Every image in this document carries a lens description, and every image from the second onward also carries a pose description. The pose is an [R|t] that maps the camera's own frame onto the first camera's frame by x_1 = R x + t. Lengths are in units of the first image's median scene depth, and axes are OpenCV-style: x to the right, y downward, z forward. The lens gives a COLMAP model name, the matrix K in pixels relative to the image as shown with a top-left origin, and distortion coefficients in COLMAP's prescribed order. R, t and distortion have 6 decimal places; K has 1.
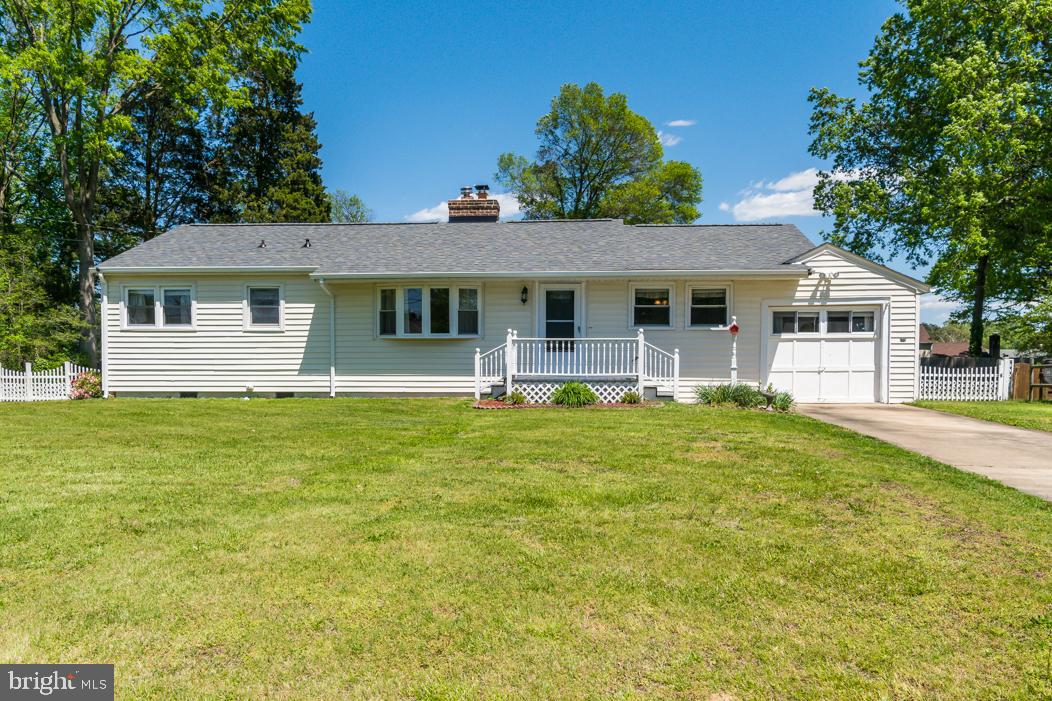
lens RADIAL K [[783.9, 0, 526.5], [0, 783.9, 393.7], [0, 0, 1]] dist [-0.009327, -0.001854]
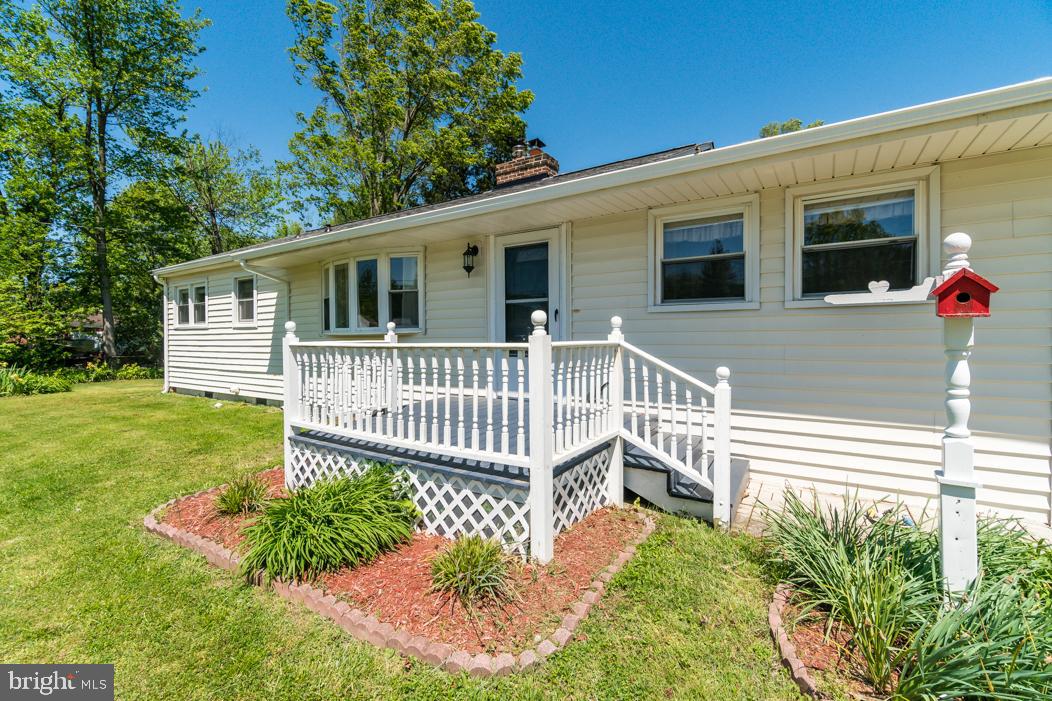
lens RADIAL K [[447.1, 0, 528.0], [0, 447.1, 344.2], [0, 0, 1]] dist [-0.009321, -0.000079]
pose [[0.887754, -0.000756, -0.460318, 0.181824], [-0.006644, 0.999873, -0.014456, -0.056186], [0.460271, 0.015892, 0.887636, 0.703218]]
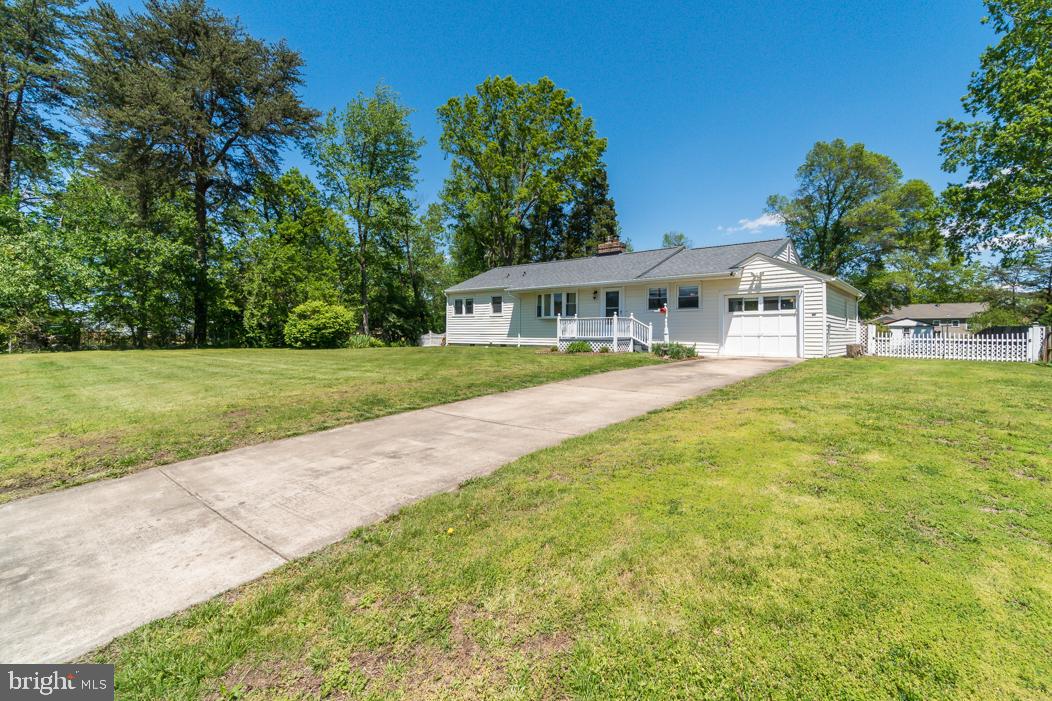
lens RADIAL K [[465.8, 0, 550.3], [0, 465.8, 329.2], [0, 0, 1]] dist [-0.008928, -0.000118]
pose [[0.824510, -0.002675, -0.565841, 0.527689], [-0.021712, 0.999103, -0.036360, 0.000294], [0.565430, 0.042265, 0.823713, 0.014555]]
